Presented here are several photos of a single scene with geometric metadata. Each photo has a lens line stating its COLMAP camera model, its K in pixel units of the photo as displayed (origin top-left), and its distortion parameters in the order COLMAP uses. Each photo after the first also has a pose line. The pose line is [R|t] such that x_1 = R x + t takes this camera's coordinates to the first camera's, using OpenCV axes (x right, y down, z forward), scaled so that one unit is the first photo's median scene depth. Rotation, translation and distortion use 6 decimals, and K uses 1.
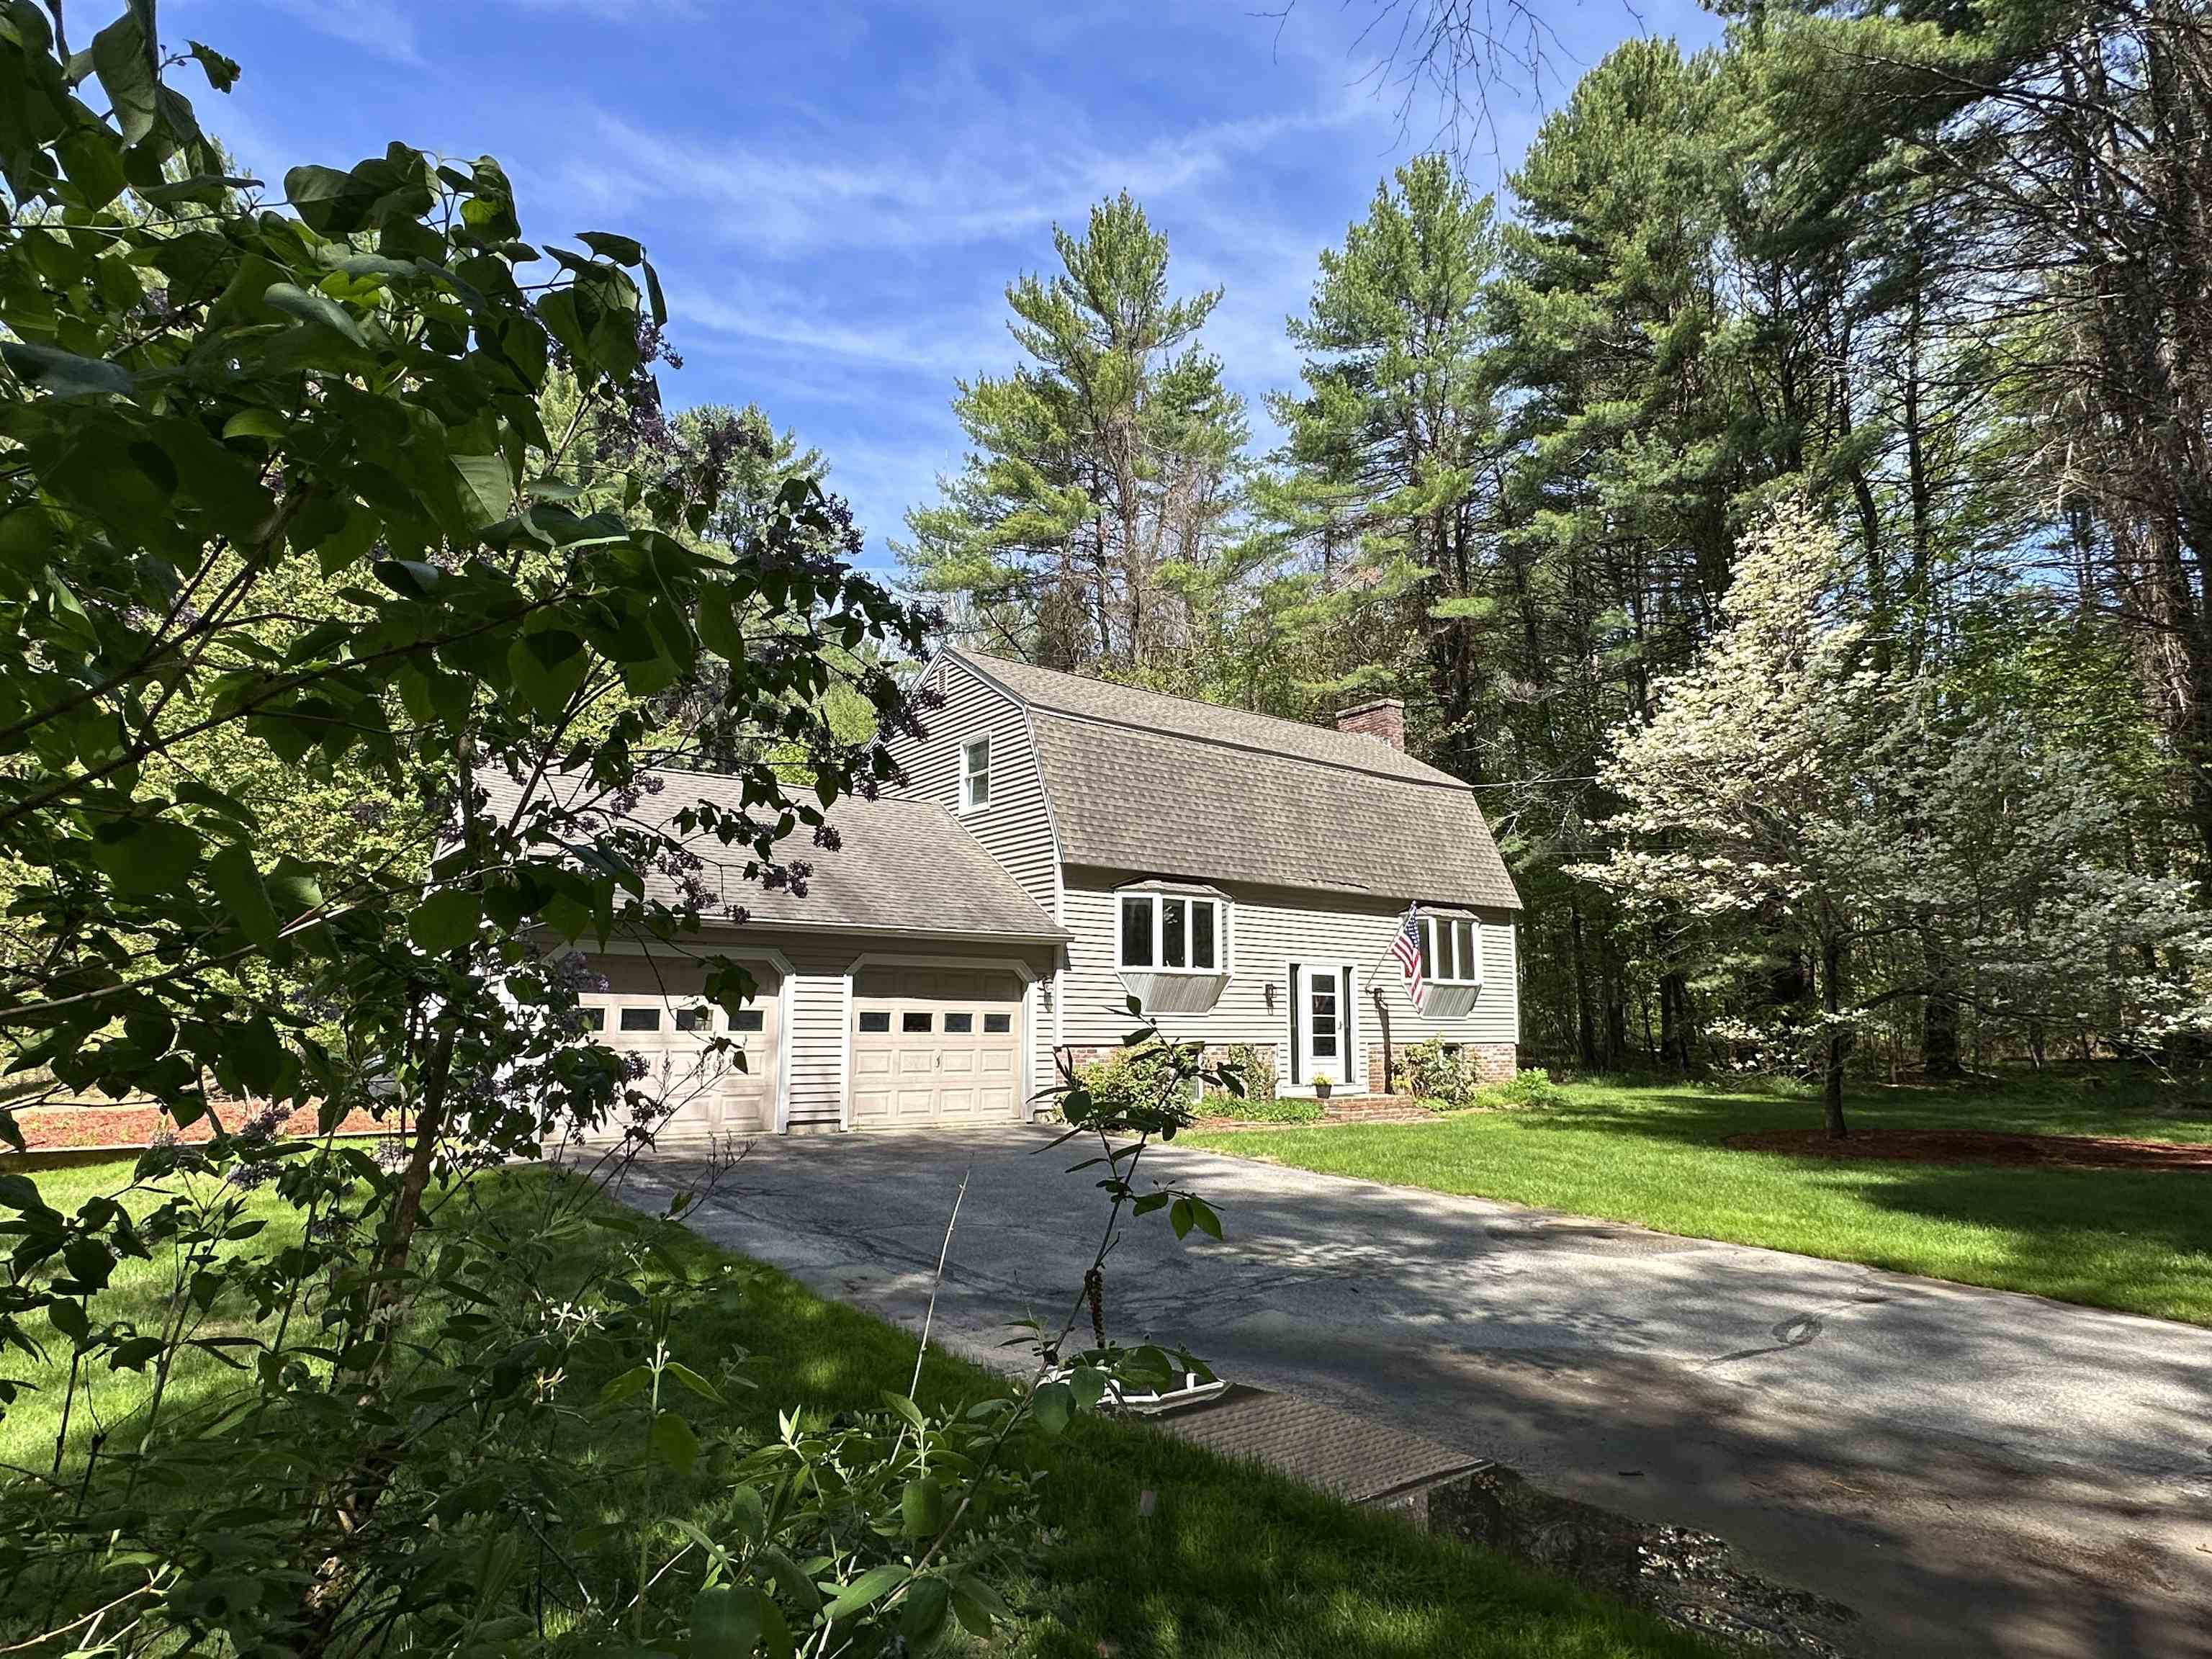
lens RADIAL K [[1387.9, 0, 1106.0], [0, 1387.9, 829.5], [0, 0, 1]] dist [0.000837, 0.000060]
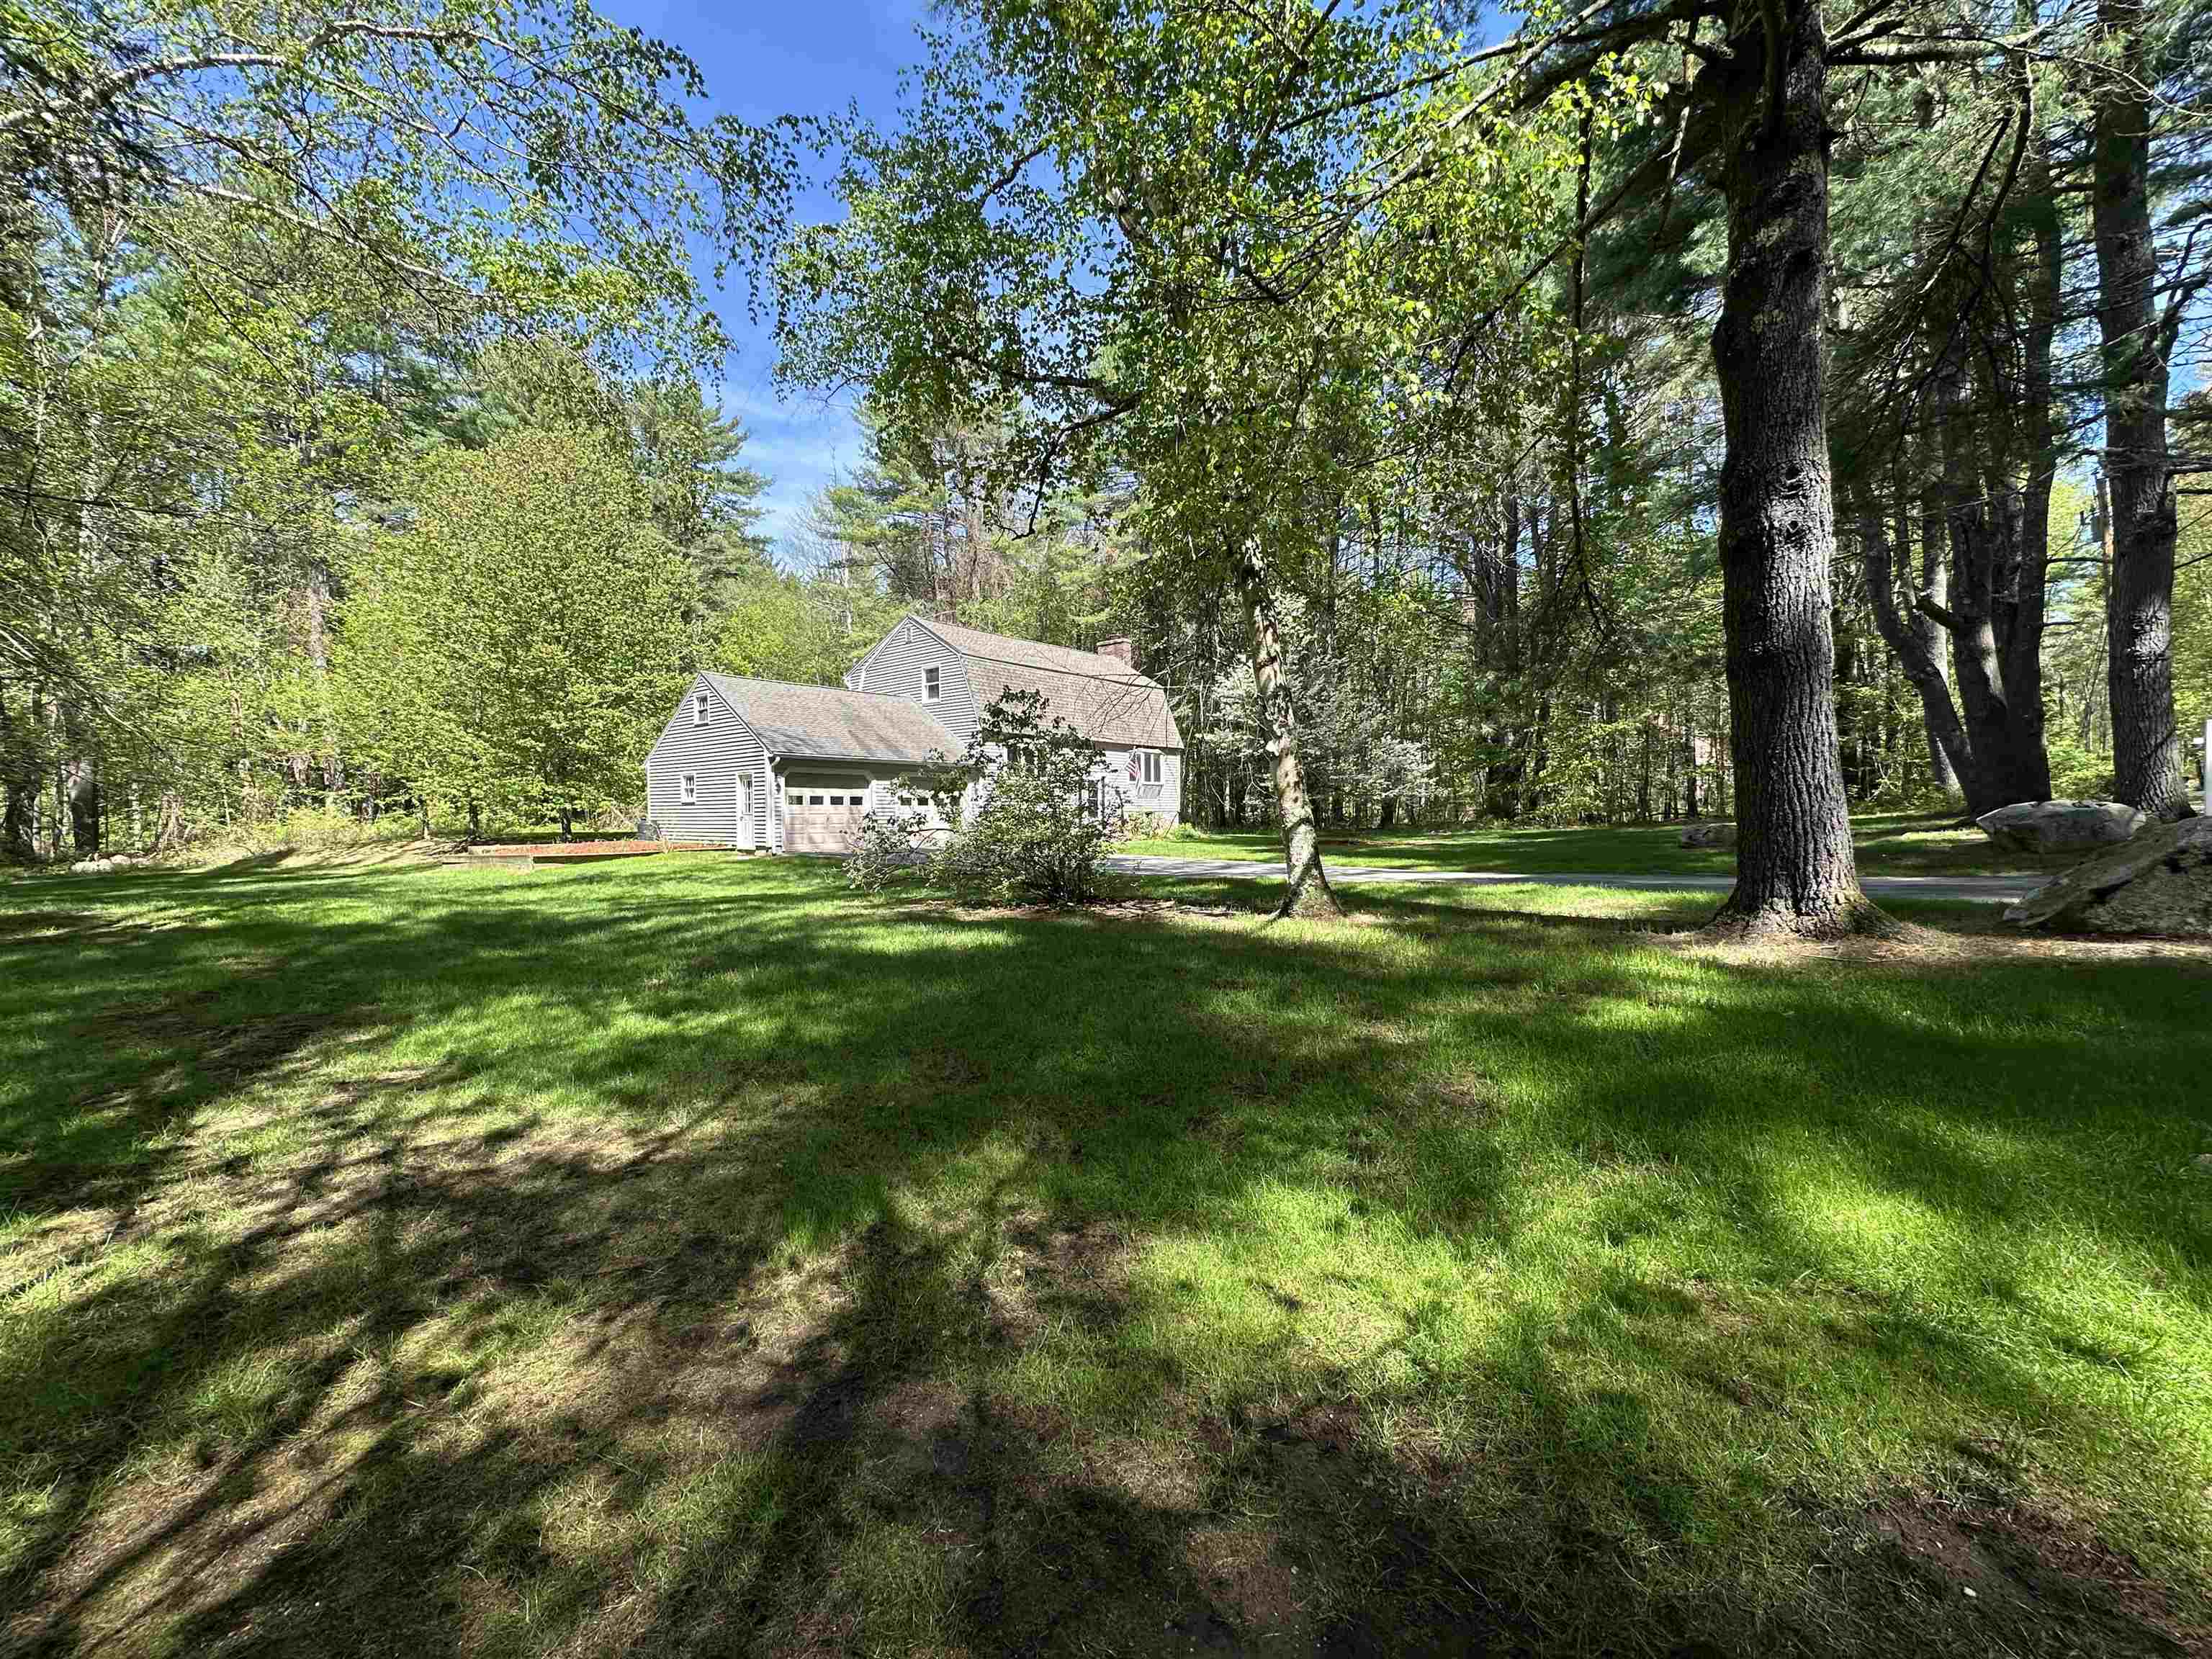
lens RADIAL K [[887.1, 0, 1106.0], [0, 887.1, 829.5], [0, 0, 1]] dist [-0.000061, -0.000002]
pose [[0.980809, -0.007823, 0.194816, -0.074255], [-0.025456, 0.985504, 0.167730, -0.041597], [-0.193304, -0.169470, 0.966392, -0.282321]]
